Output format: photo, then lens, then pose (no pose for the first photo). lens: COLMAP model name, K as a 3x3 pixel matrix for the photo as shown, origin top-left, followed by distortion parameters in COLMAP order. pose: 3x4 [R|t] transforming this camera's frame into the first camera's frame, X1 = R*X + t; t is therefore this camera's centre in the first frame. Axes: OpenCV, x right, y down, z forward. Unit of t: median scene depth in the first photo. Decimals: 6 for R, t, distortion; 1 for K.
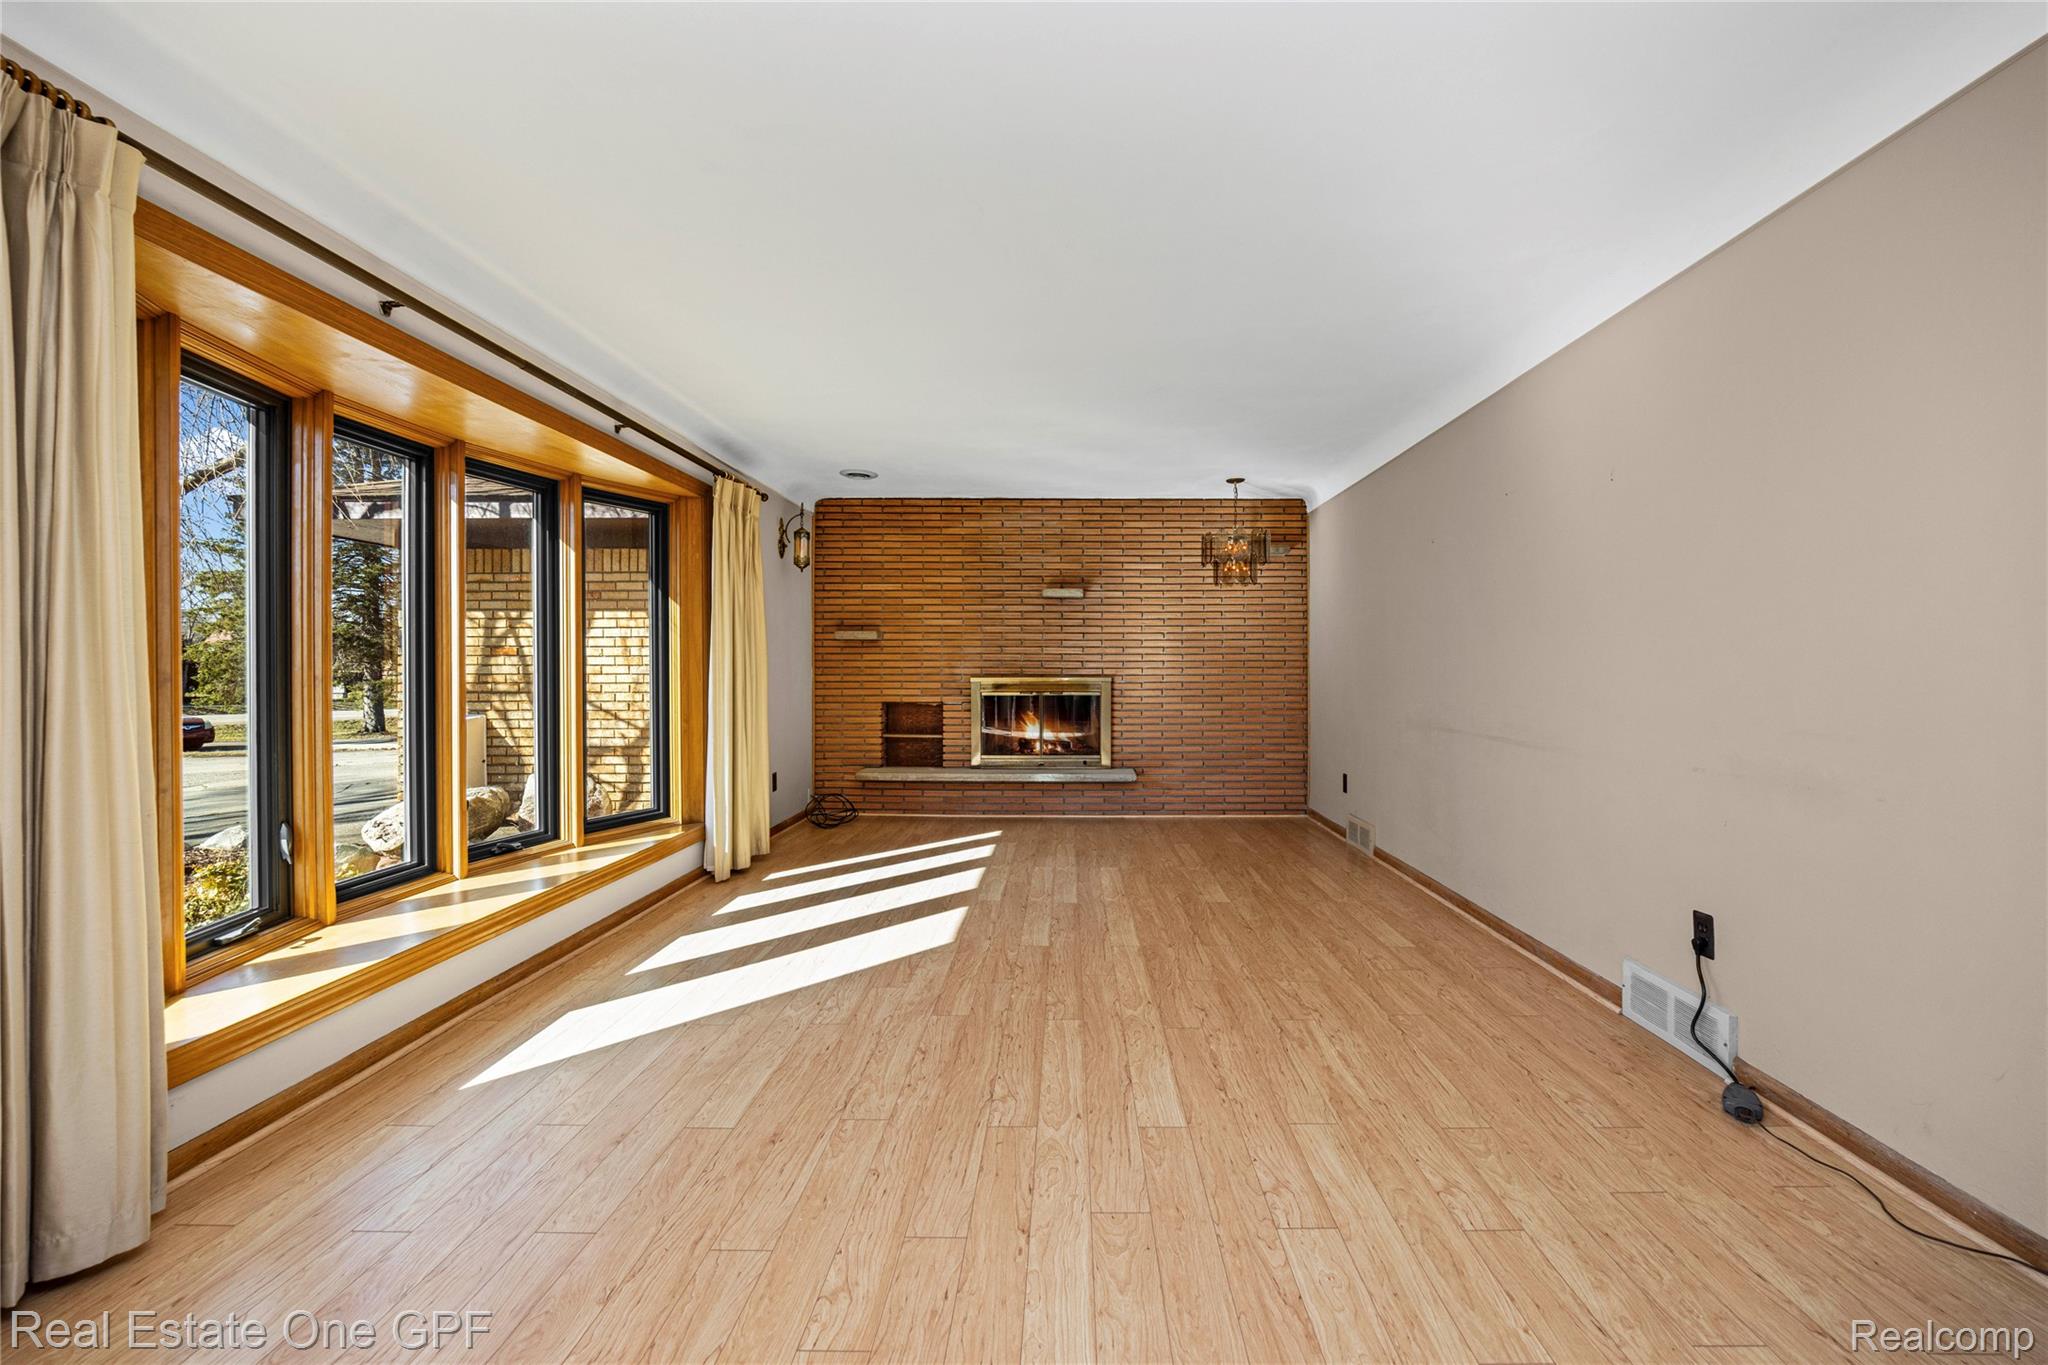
lens RADIAL K [[751.3, 0, 1053.5], [0, 751.3, 670.9], [0, 0, 1]] dist [-0.009426, -0.001085]
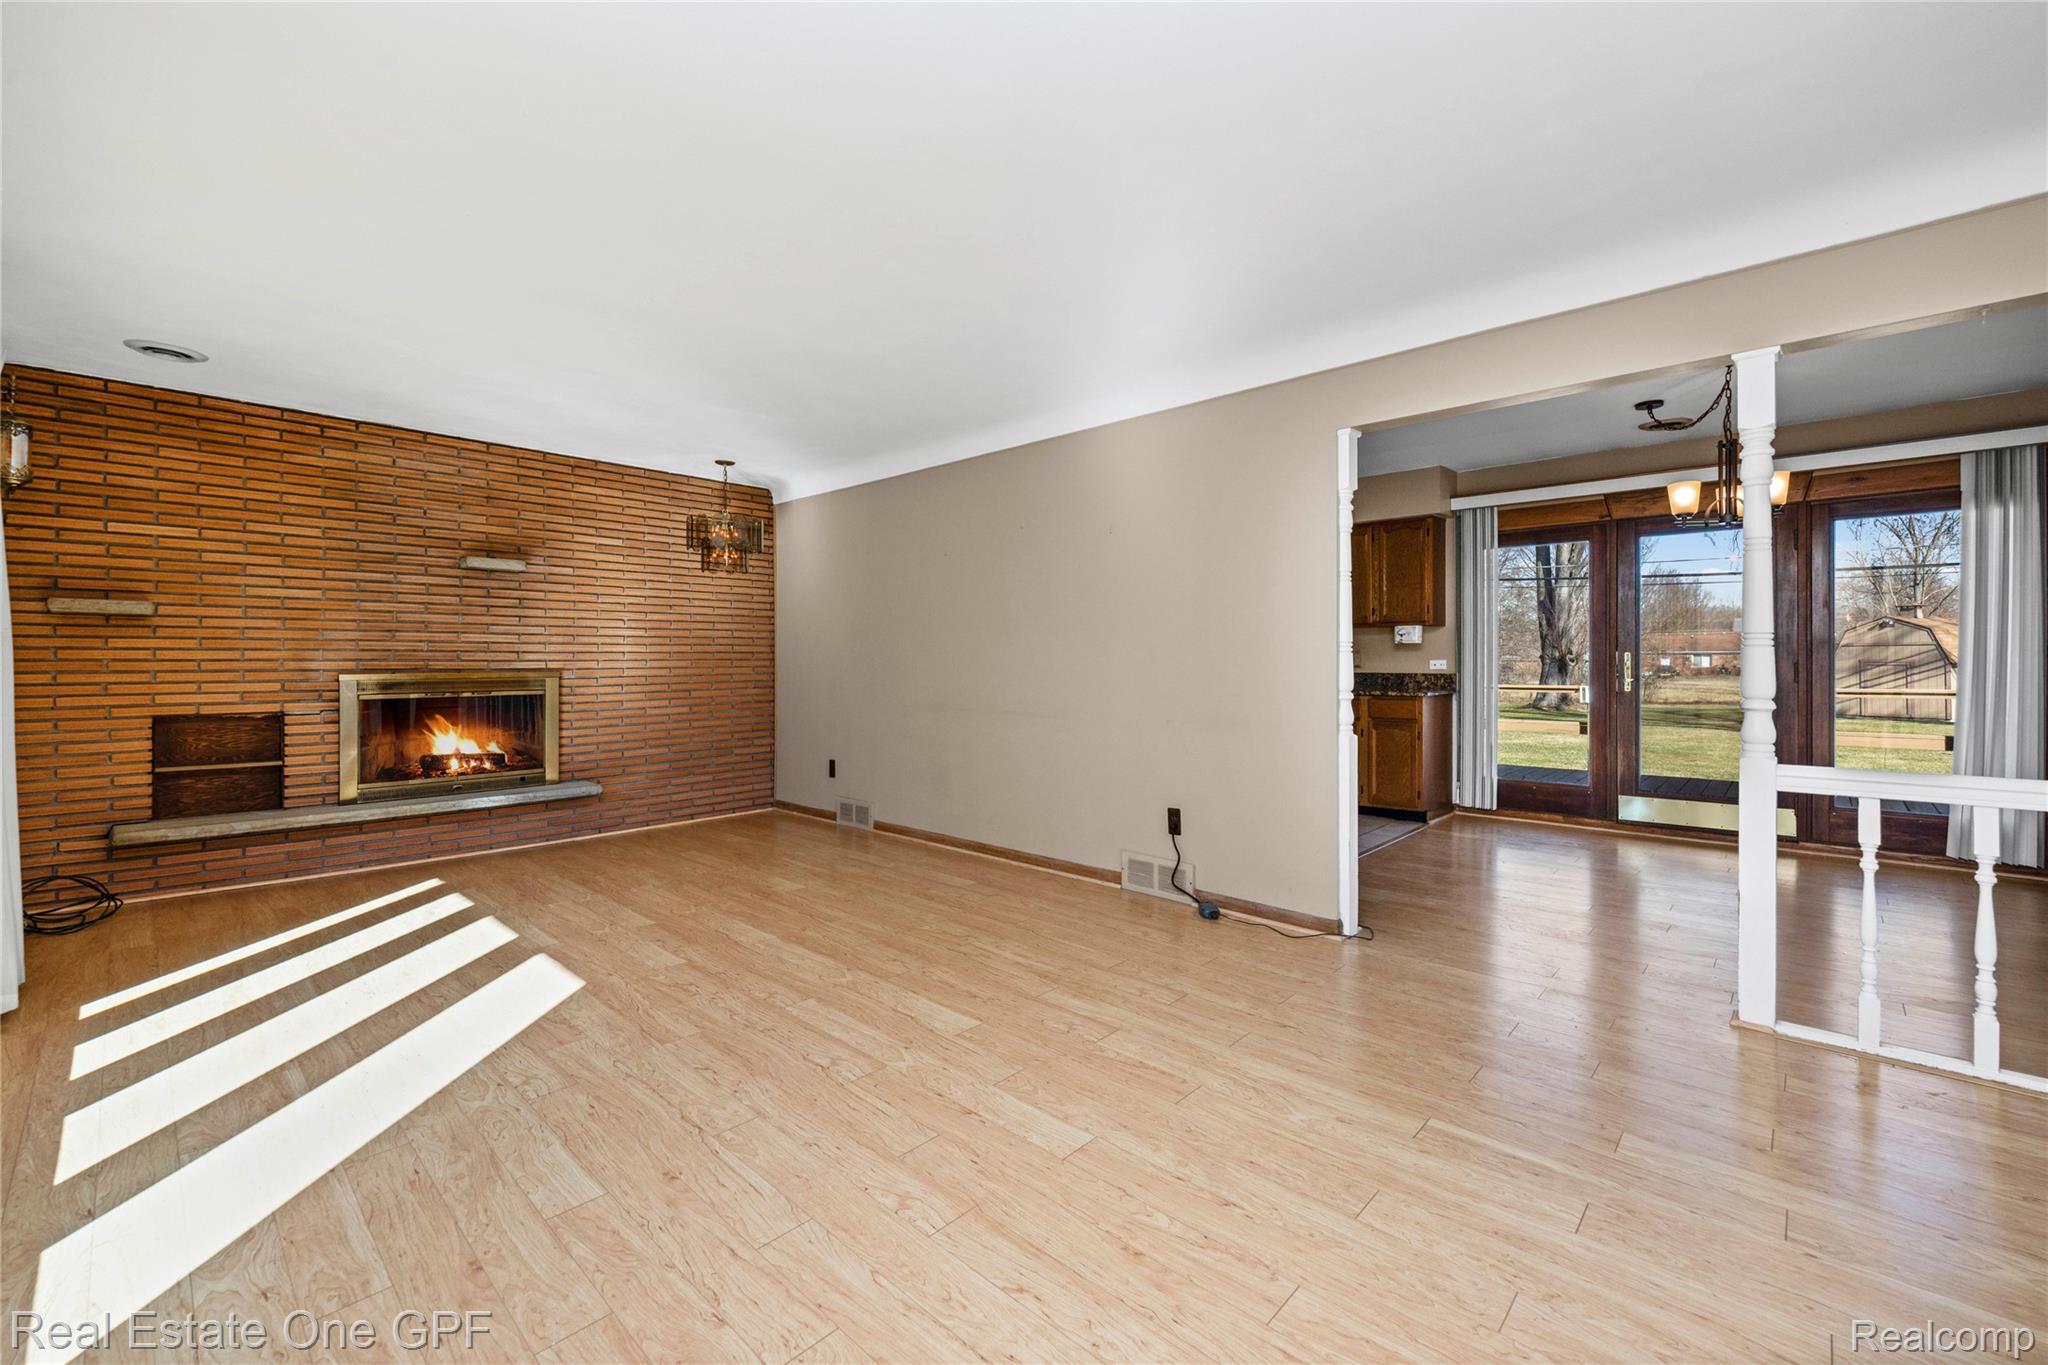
lens RADIAL K [[850.8, 0, 1025.1], [0, 850.8, 664.1], [0, 0, 1]] dist [0.001037, -0.001426]
pose [[0.671239, -0.005019, 0.741224, -0.303280], [0.006007, 0.999981, 0.001332, 0.002577], [-0.741217, 0.003558, 0.671256, -0.003937]]
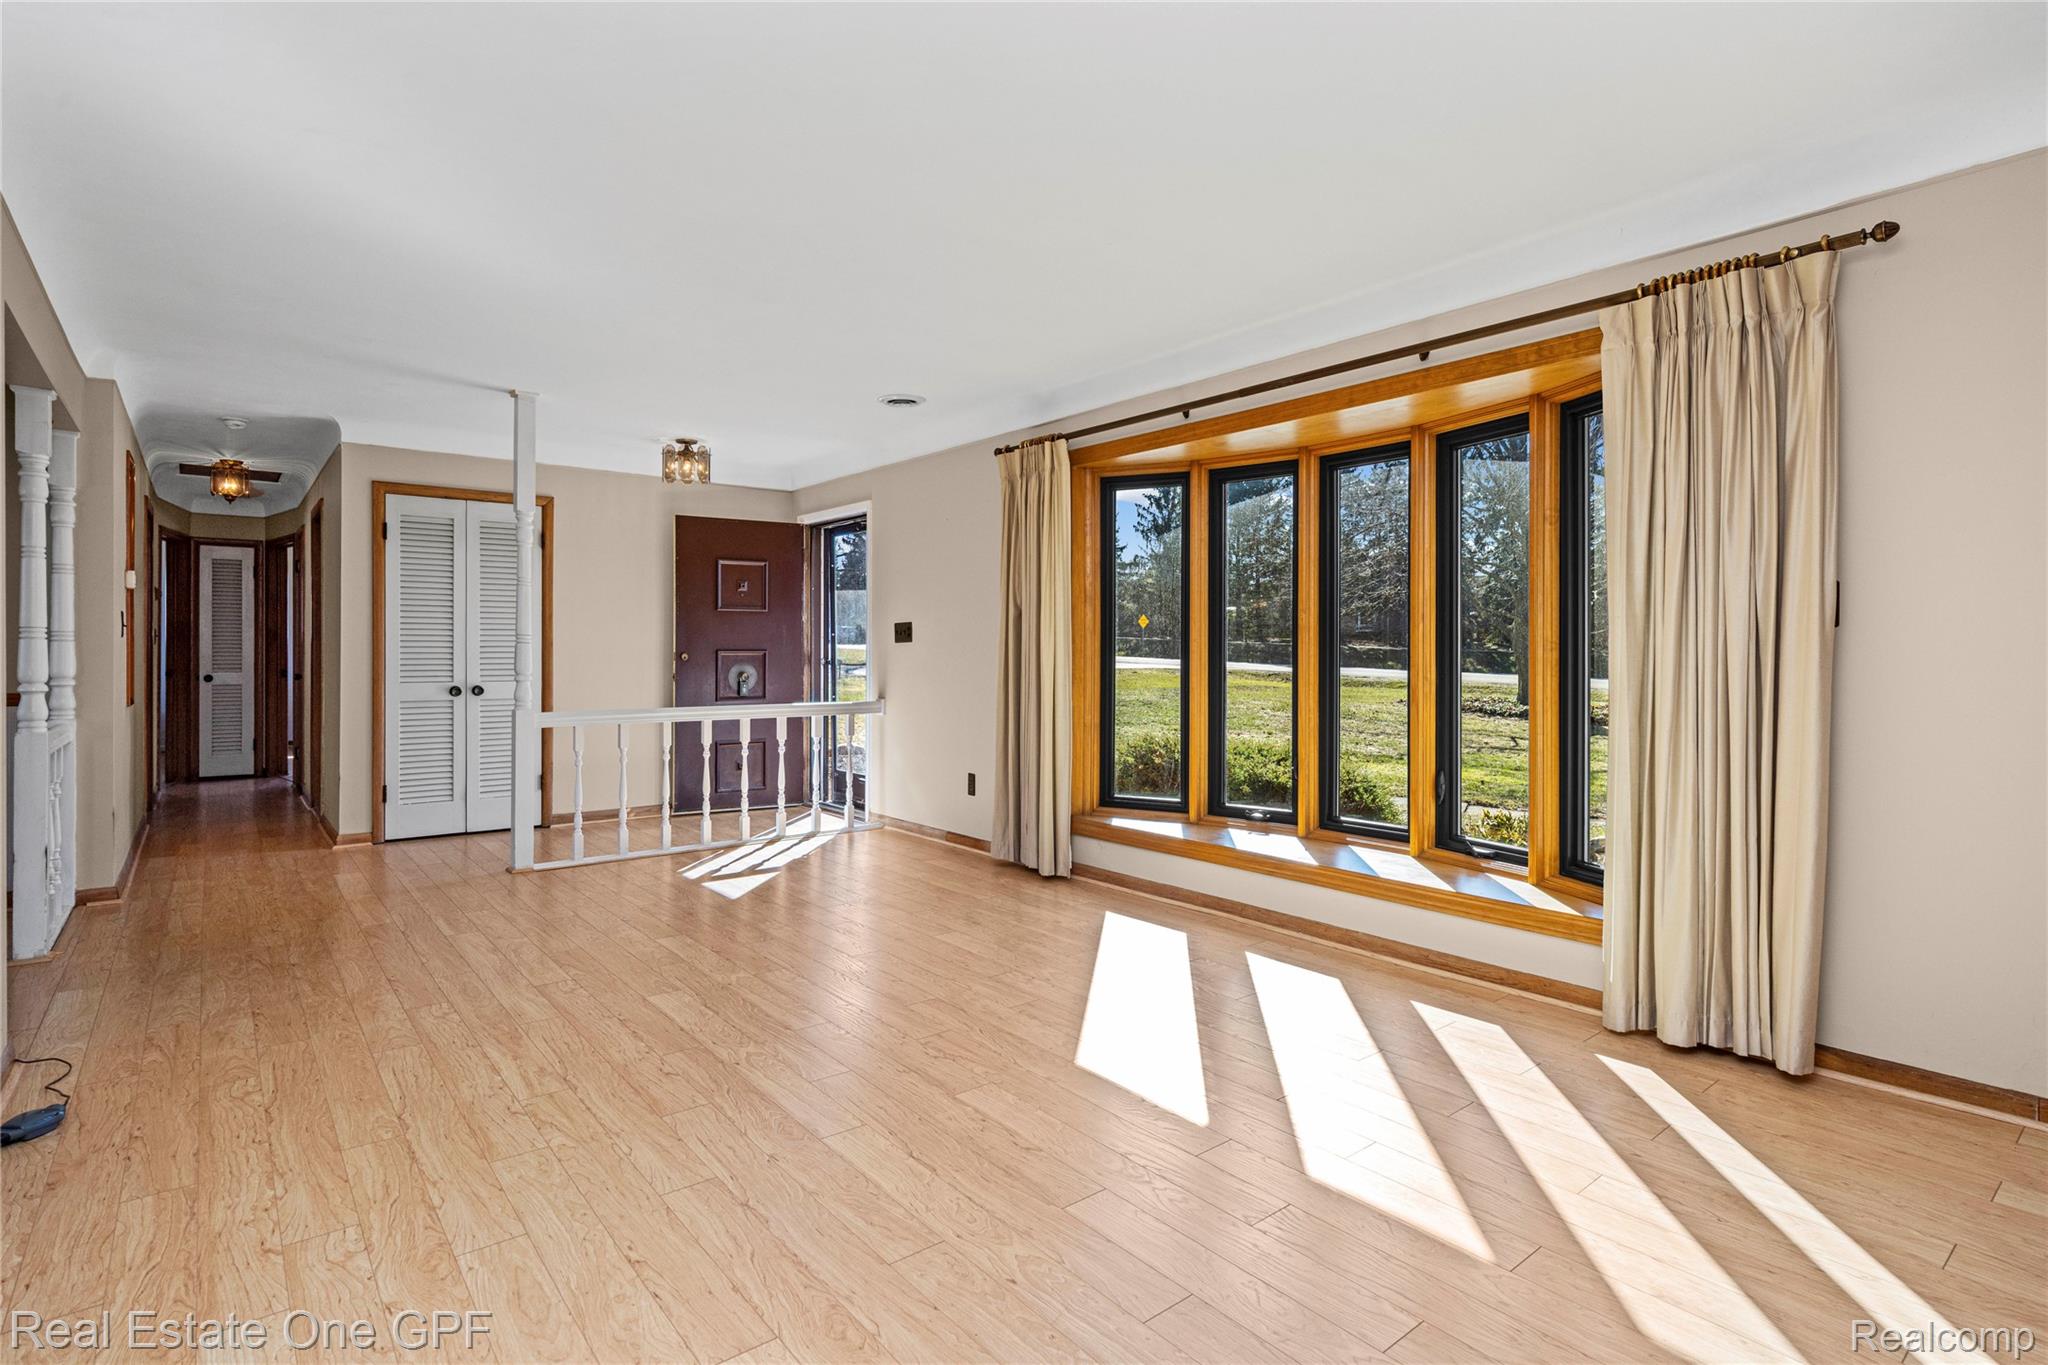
lens RADIAL K [[1006.4, 0, 1017.3], [0, 1006.4, 648.7], [0, 0, 1]] dist [-0.004795, -0.002059]
pose [[-0.766419, -0.001611, -0.642339, 0.295820], [-0.002956, 0.999995, 0.001019, -0.001344], [0.642334, 0.002680, -0.766420, 1.011372]]
